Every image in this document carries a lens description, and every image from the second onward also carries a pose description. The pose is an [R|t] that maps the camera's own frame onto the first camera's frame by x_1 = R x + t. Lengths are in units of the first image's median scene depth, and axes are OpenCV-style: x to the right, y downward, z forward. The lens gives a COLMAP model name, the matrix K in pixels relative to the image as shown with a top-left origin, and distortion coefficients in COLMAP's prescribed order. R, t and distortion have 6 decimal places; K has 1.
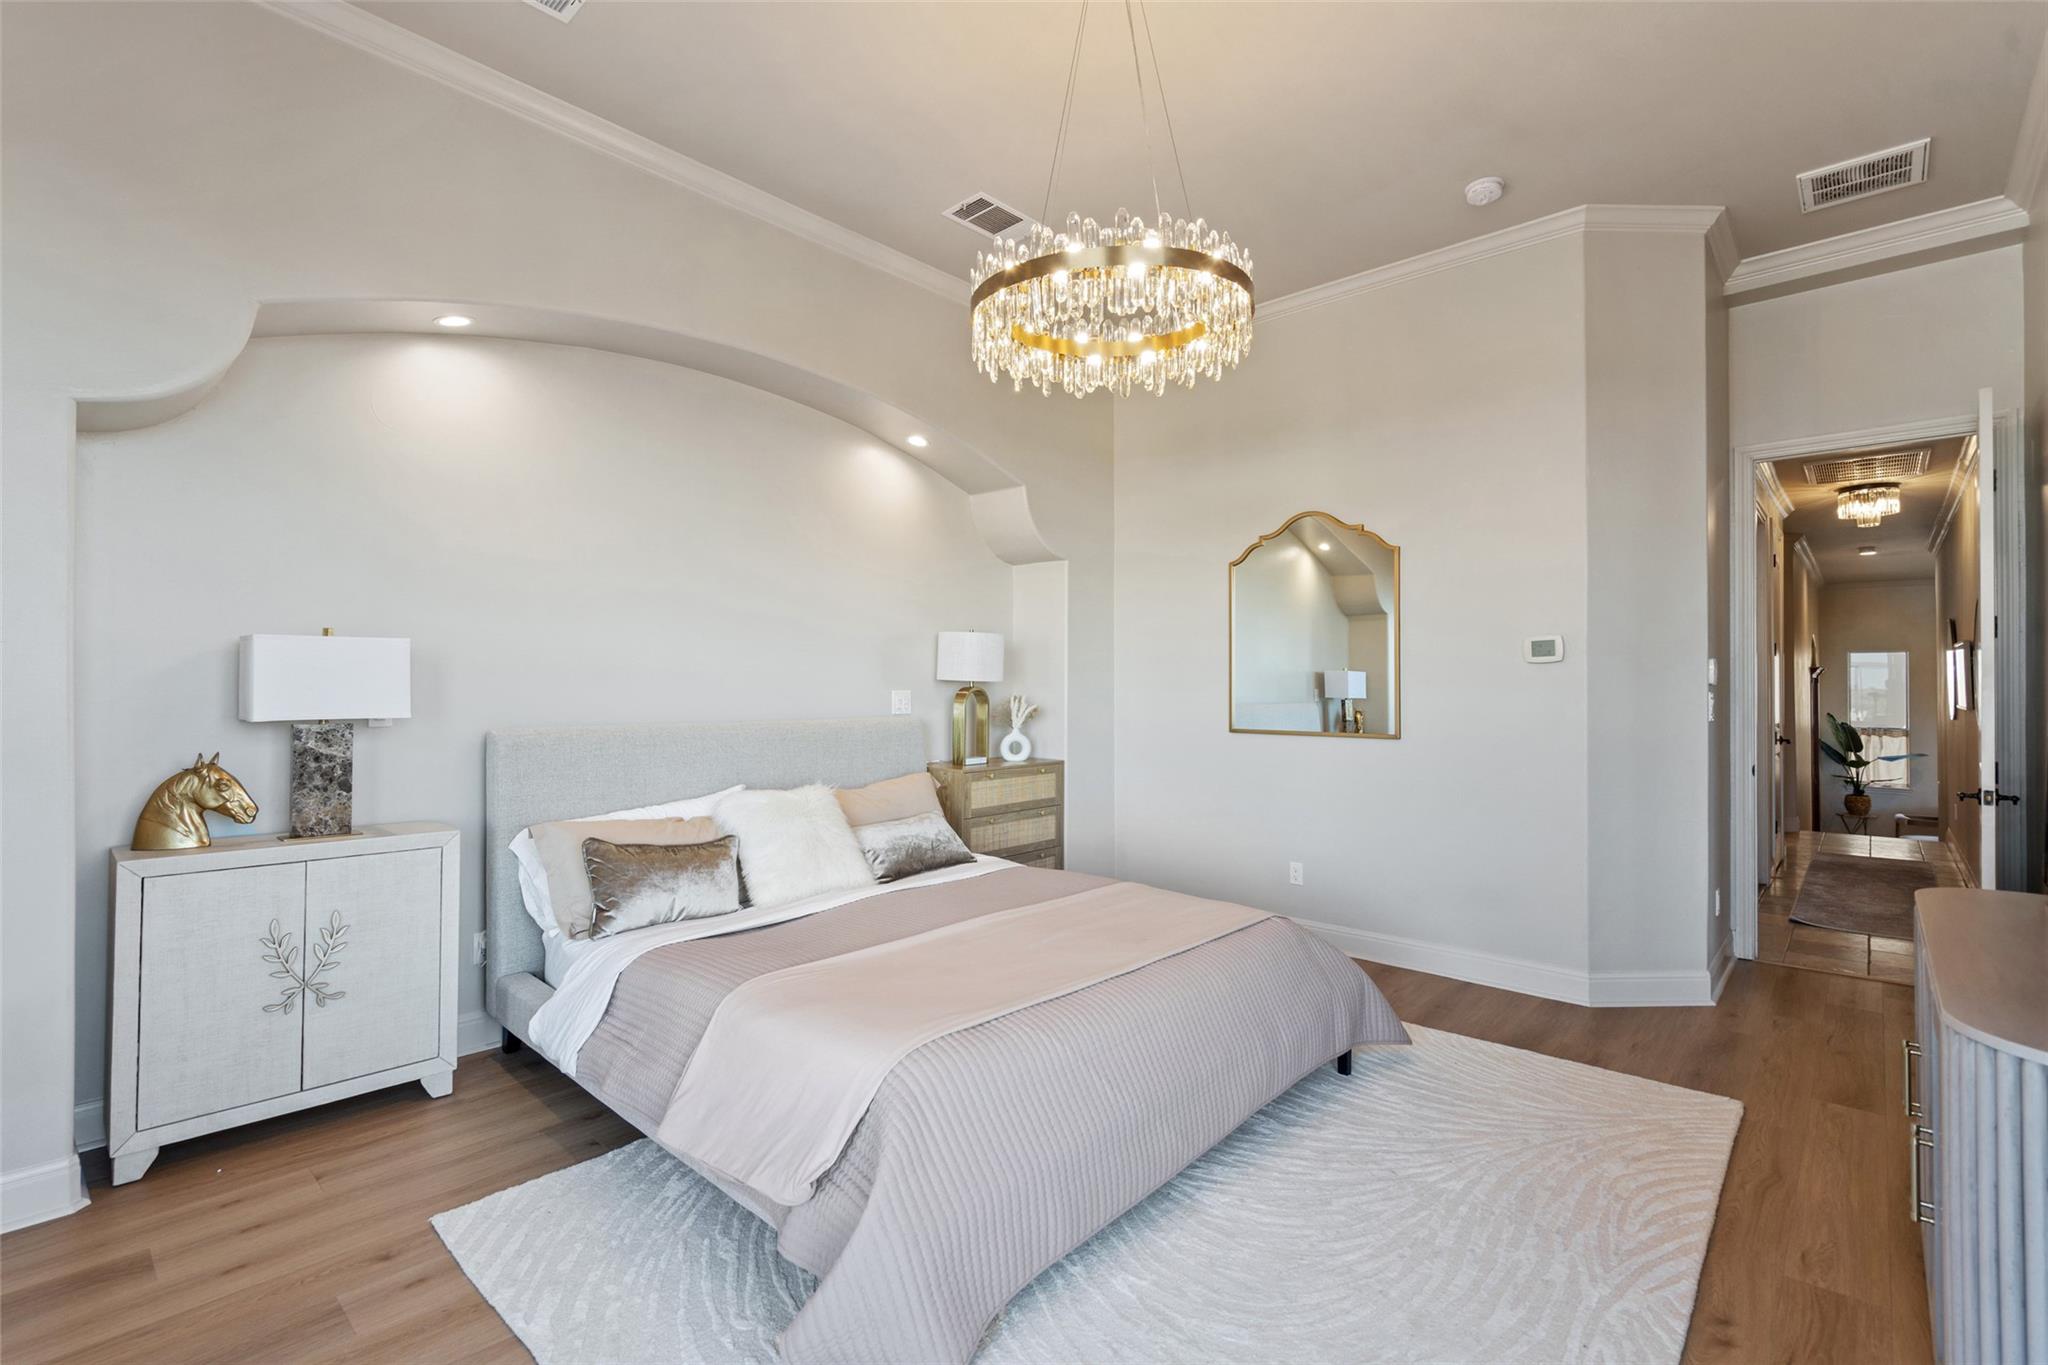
lens RADIAL K [[930.7, 0, 1028.3], [0, 930.7, 686.7], [0, 0, 1]] dist [0.000435, -0.000122]
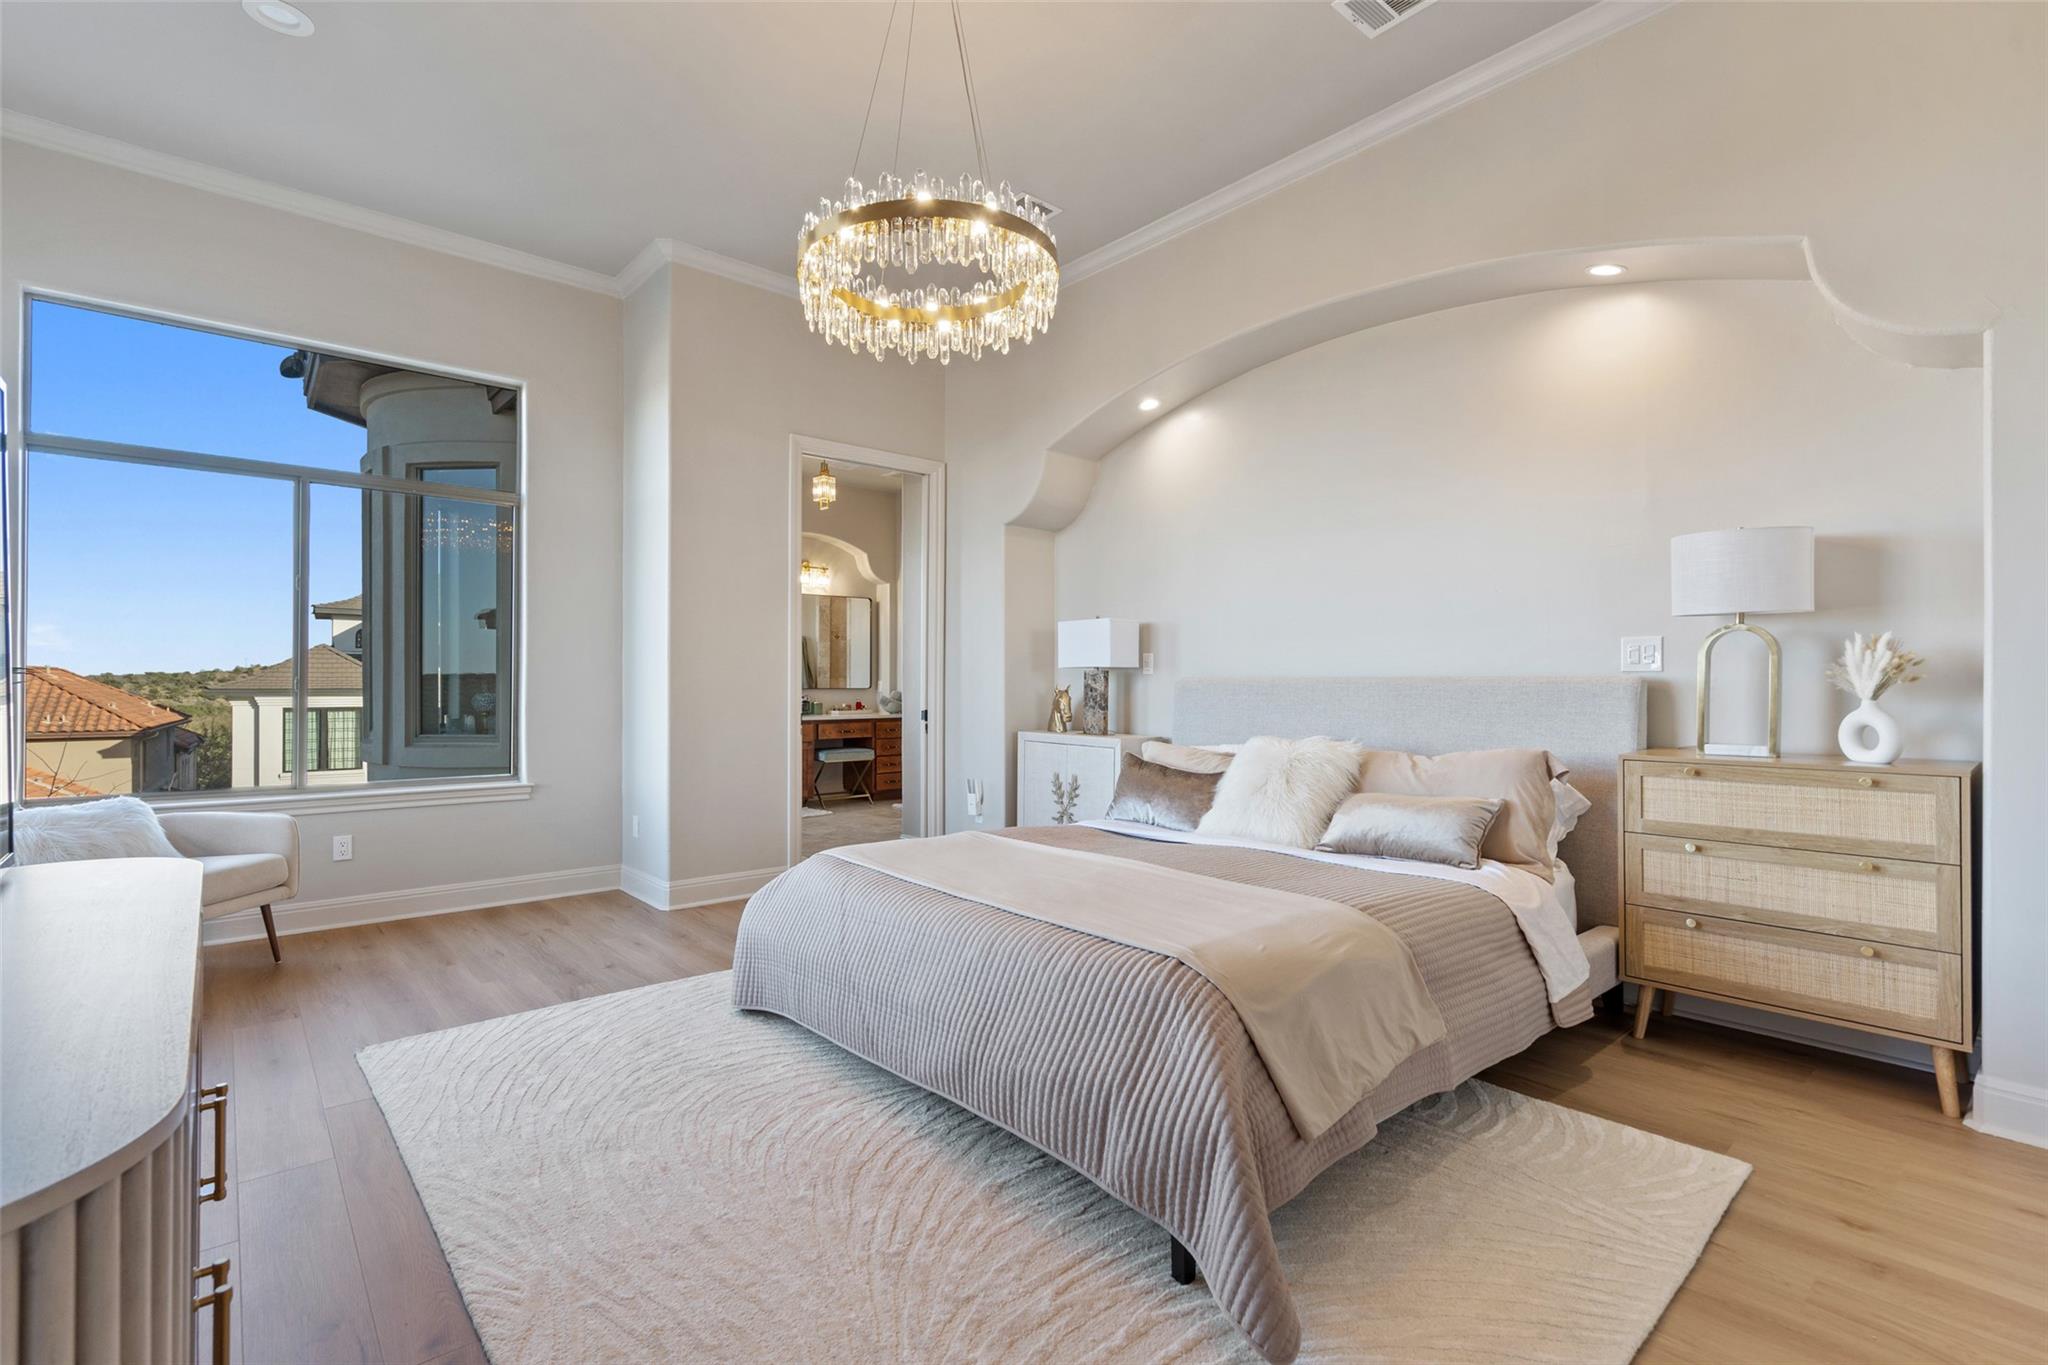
lens RADIAL K [[930.7, 0, 1028.3], [0, 930.7, 686.7], [0, 0, 1]] dist [0.000435, -0.000122]
pose [[-0.114198, 0.006656, -0.993436, 0.717300], [0.004696, 0.999970, 0.006160, 0.042523], [0.993447, -0.003961, -0.114226, 0.769445]]
